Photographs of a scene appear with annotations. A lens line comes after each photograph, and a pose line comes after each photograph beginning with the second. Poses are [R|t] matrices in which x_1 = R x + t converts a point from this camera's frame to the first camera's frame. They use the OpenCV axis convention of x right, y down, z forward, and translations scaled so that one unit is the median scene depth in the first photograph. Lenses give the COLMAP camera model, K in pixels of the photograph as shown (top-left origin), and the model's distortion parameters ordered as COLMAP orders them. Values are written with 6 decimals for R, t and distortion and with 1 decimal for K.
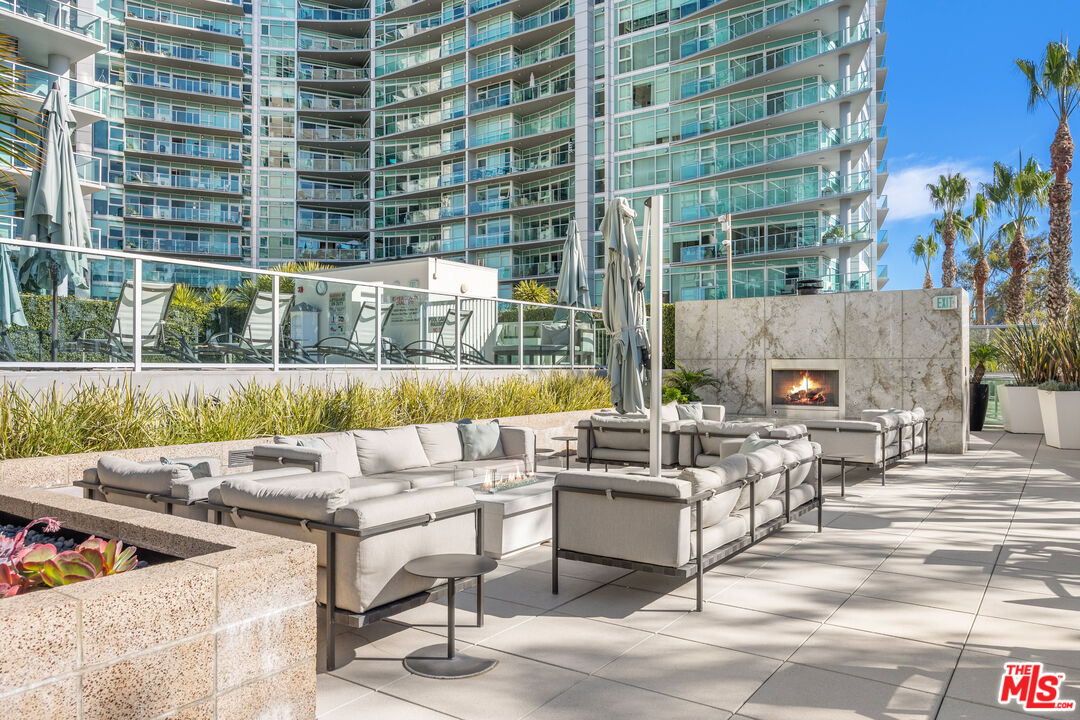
lens RADIAL K [[765.6, 0, 537.8], [0, 765.6, 359.3], [0, 0, 1]] dist [-0.000334, 0.008579]
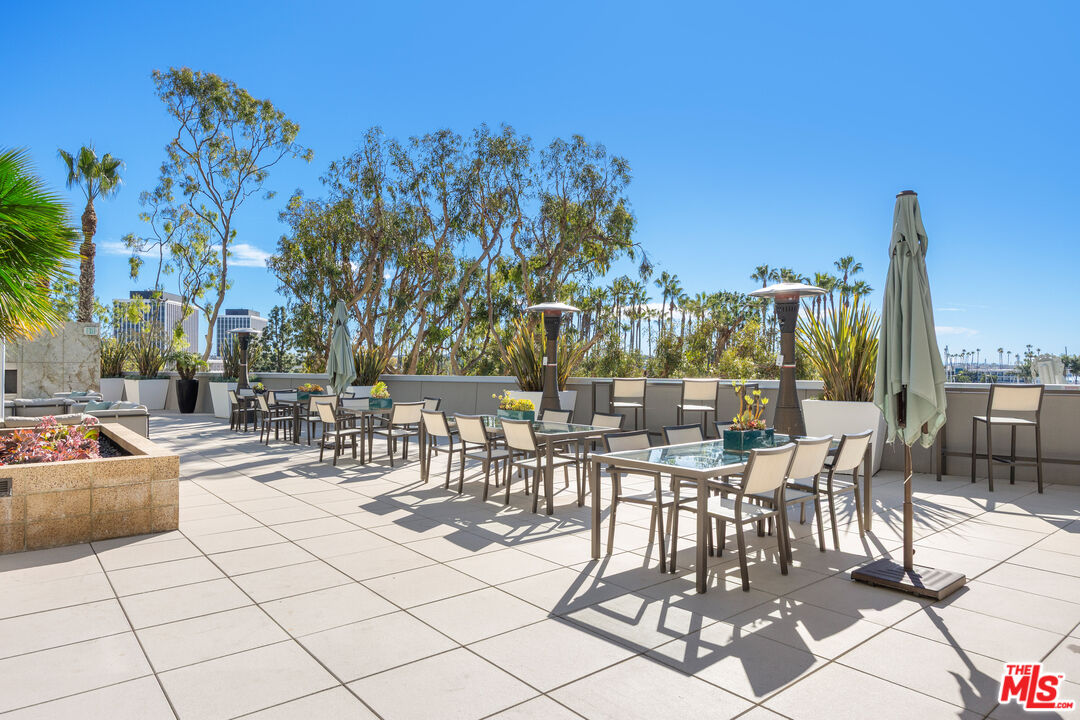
lens RADIAL K [[648.2, 0, 539.3], [0, 648.2, 361.0], [0, 0, 1]] dist [0.001639, -0.005038]
pose [[0.270879, 0.008008, 0.962580, -0.441241], [-0.012487, 0.999910, -0.004804, -0.007686], [-0.962532, -0.010719, 0.270954, -0.279791]]
